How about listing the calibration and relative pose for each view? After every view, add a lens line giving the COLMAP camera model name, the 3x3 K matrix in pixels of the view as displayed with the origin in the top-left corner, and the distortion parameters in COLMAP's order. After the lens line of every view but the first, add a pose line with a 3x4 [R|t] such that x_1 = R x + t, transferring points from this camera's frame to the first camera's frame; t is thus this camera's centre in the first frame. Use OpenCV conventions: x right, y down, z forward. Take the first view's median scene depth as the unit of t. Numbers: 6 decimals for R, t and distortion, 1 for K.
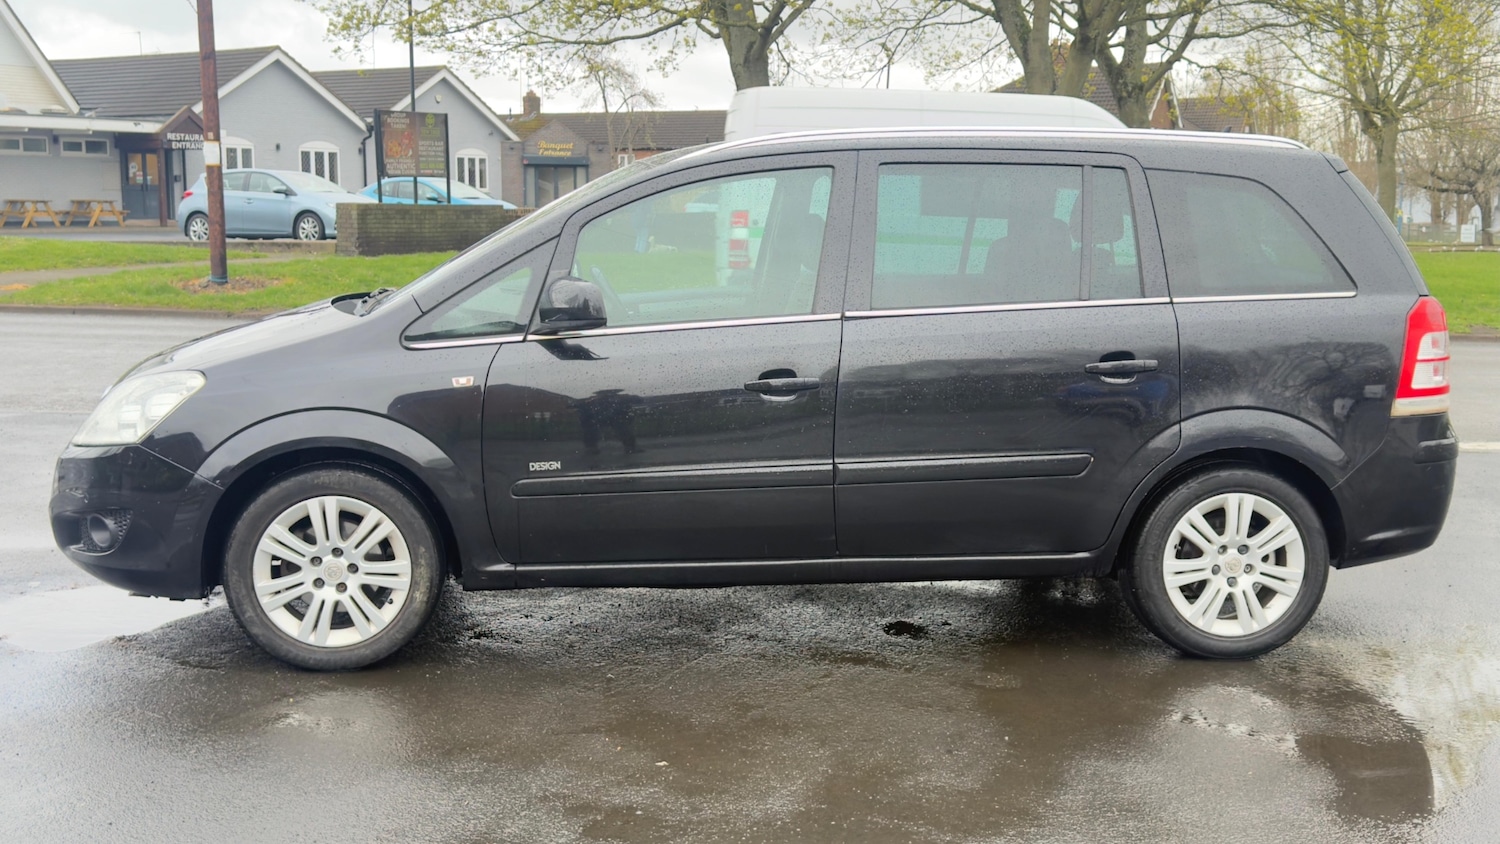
lens RADIAL K [[1673.0, 0, 758.9], [0, 1673.0, 427.1], [0, 0, 1]] dist [0.092071, 0.000000]
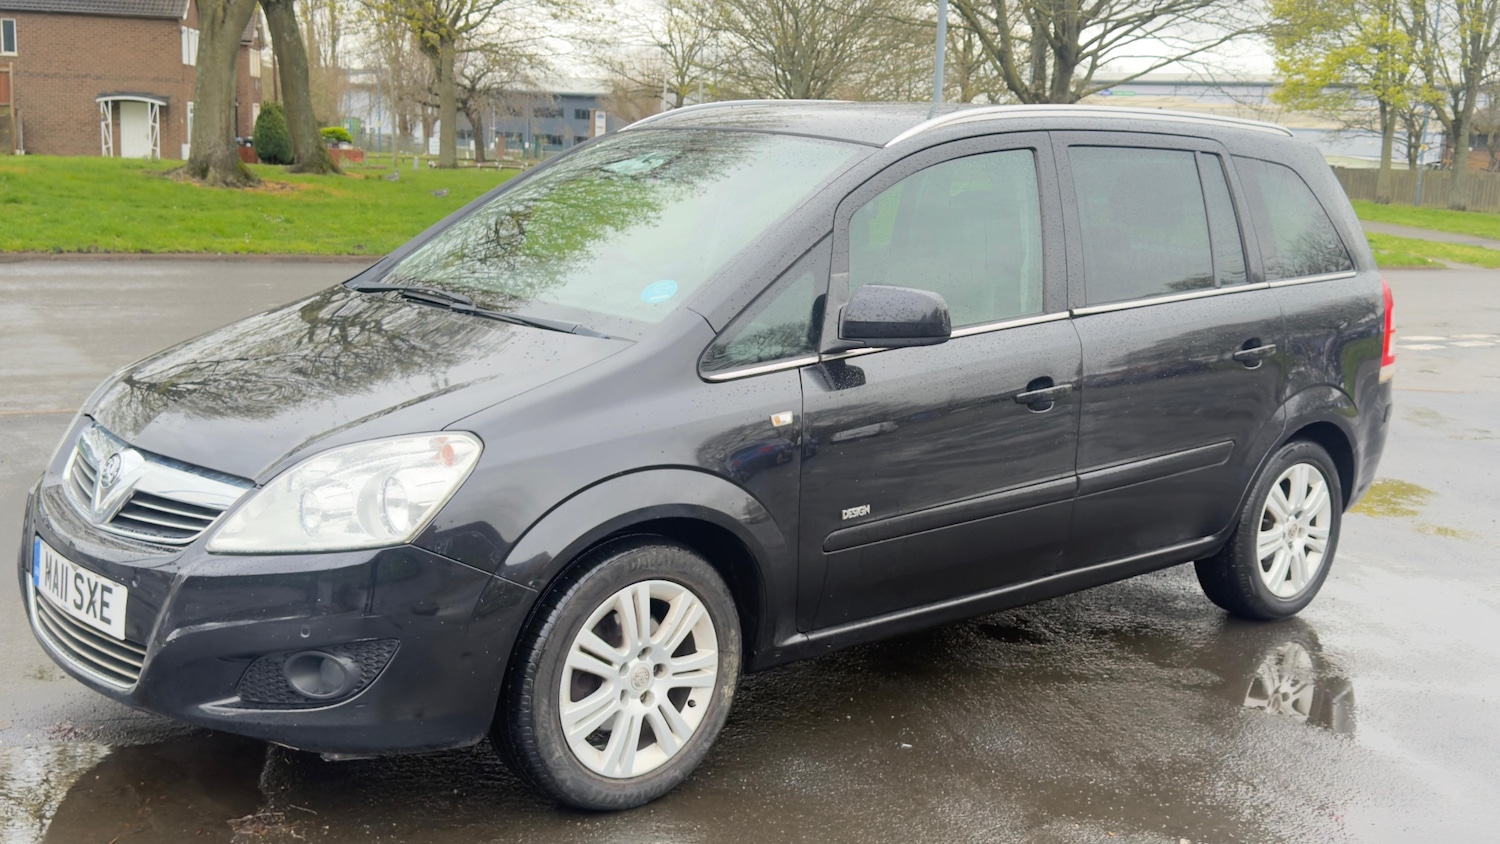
lens RADIAL K [[1673.0, 0, 780.6], [0, 1673.0, 424.8], [0, 0, 1]] dist [0.092071, 0.000000]
pose [[0.807075, -0.078286, 0.585236, -0.614148], [0.045754, 0.996483, 0.070201, -0.076610], [-0.588674, -0.029881, 0.807818, 0.336293]]
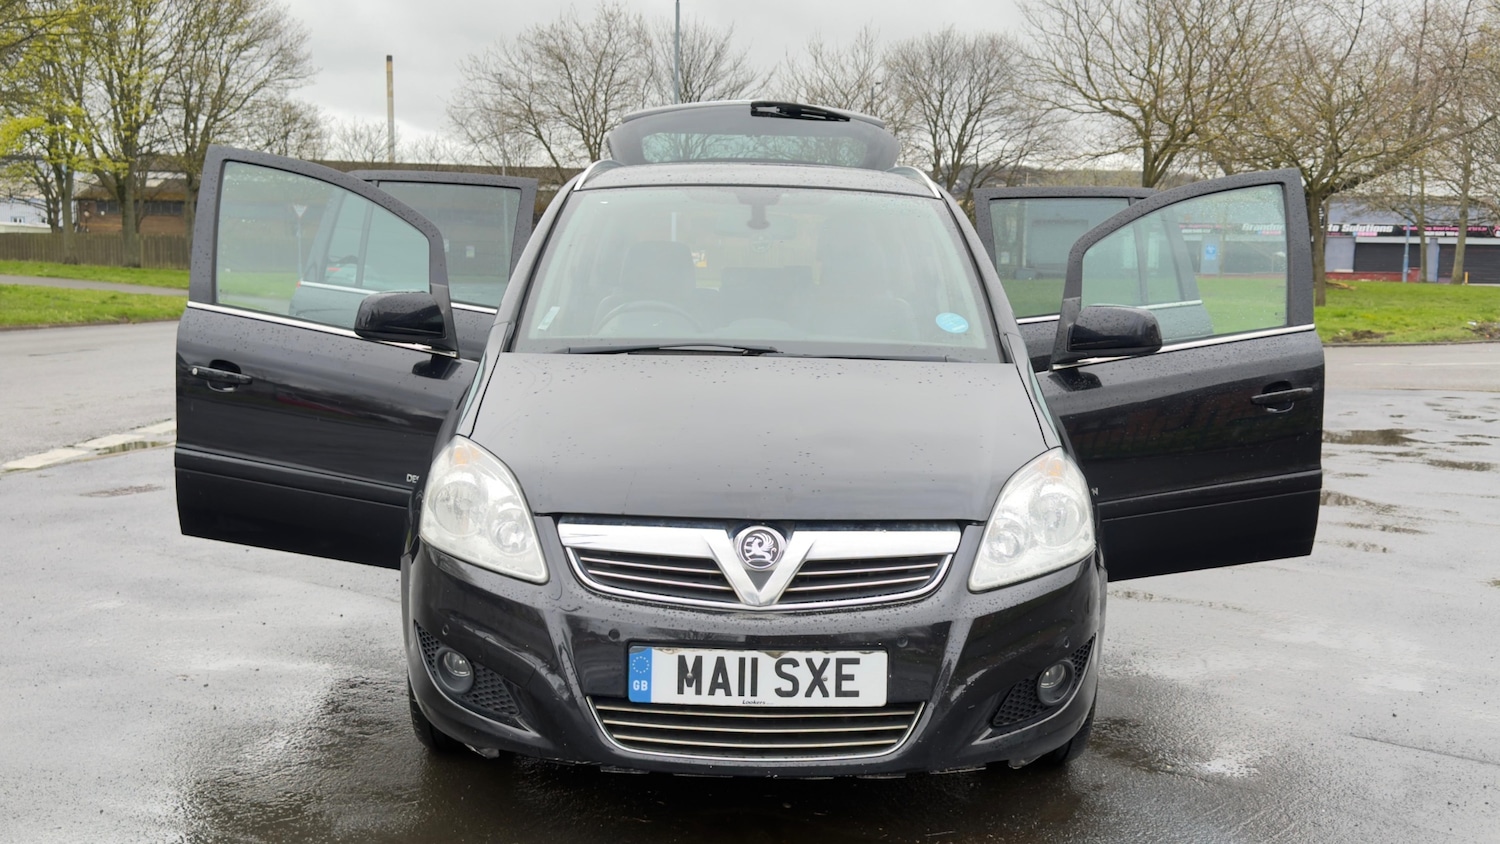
lens RADIAL K [[1520.0, 0, 755.7], [0, 1520.0, 389.6], [0, 0, 1]] dist [0.080586, 0.000000]
pose [[0.096577, -0.108751, 0.989367, -1.033345], [0.120187, 0.988014, 0.096870, -0.144773], [-0.988042, 0.109554, 0.108490, 1.023277]]
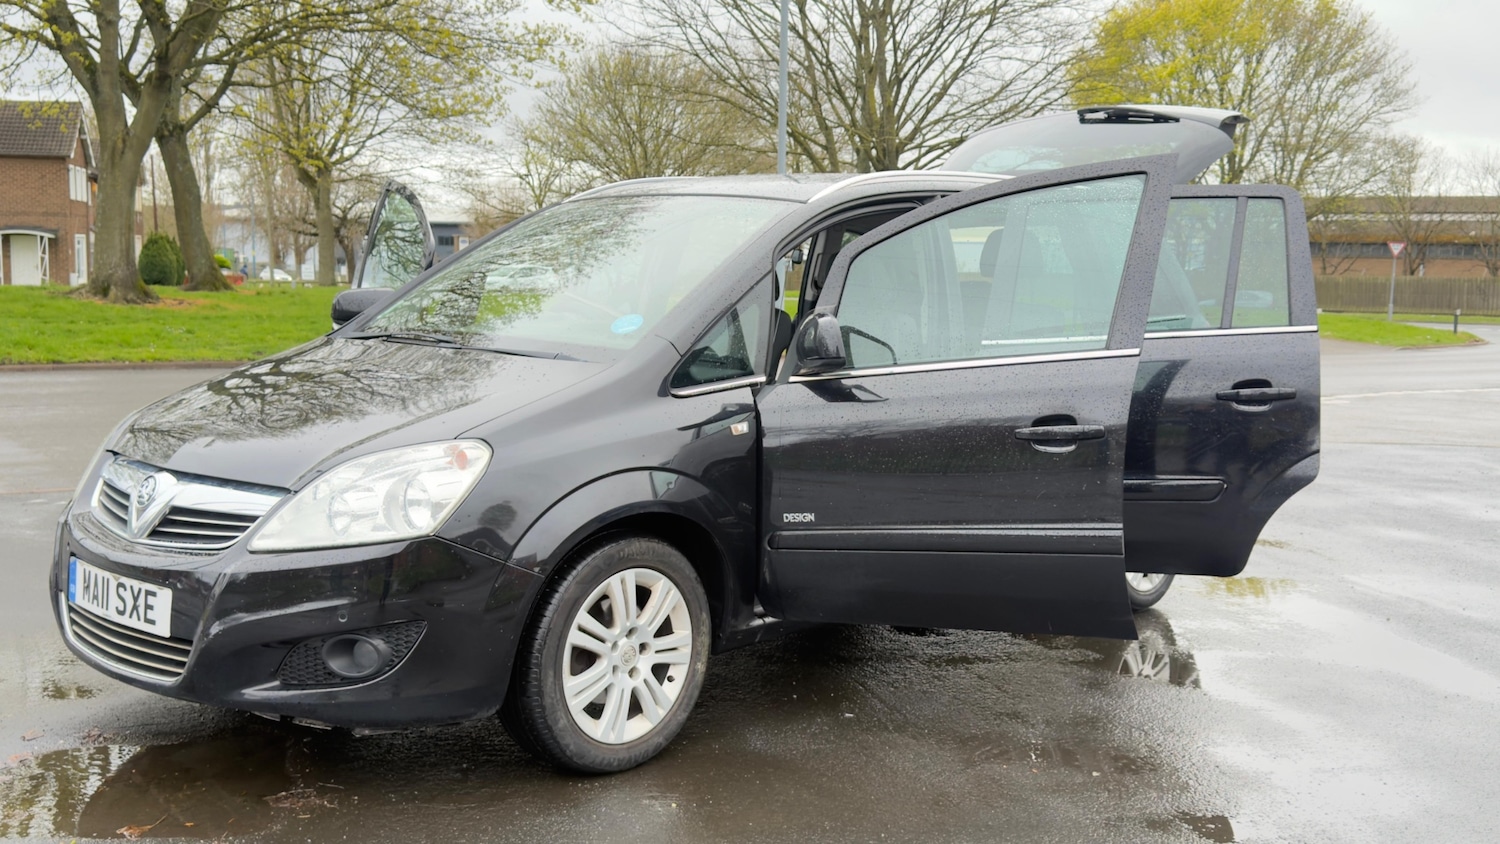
lens RADIAL K [[1520.0, 0, 782.9], [0, 1520.0, 430.1], [0, 0, 1]] dist [0.080586, 0.000000]
pose [[0.742423, -0.070461, 0.666215, -0.685820], [0.077915, 0.996787, 0.018596, -0.038002], [-0.665385, 0.038102, 0.745528, 0.337215]]
